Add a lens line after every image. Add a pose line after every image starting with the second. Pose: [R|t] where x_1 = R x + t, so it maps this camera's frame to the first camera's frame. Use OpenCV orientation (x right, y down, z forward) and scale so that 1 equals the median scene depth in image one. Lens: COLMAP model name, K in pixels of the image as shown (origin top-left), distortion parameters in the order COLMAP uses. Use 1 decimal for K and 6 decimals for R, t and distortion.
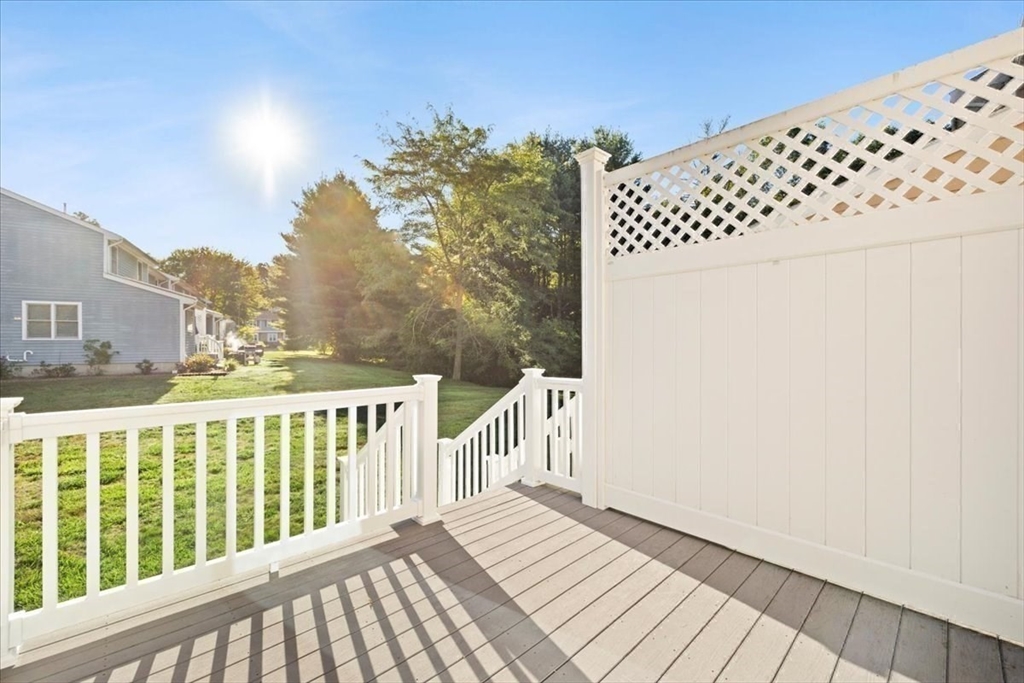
lens RADIAL K [[411.7, 0, 514.6], [0, 411.7, 340.0], [0, 0, 1]] dist [-0.000569, 0.000018]
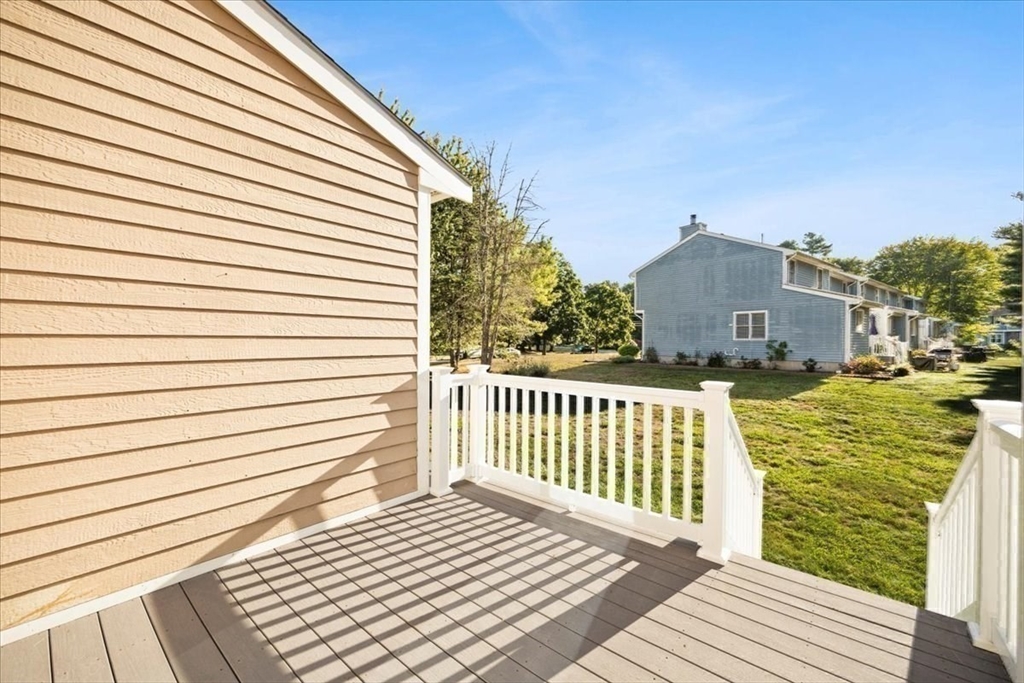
lens RADIAL K [[411.7, 0, 514.6], [0, 411.7, 340.0], [0, 0, 1]] dist [-0.000569, 0.000018]
pose [[0.127097, 0.002606, -0.991887, 0.092970], [-0.005134, 0.999985, 0.001969, 0.000425], [0.991877, 0.004842, 0.127108, 0.082815]]
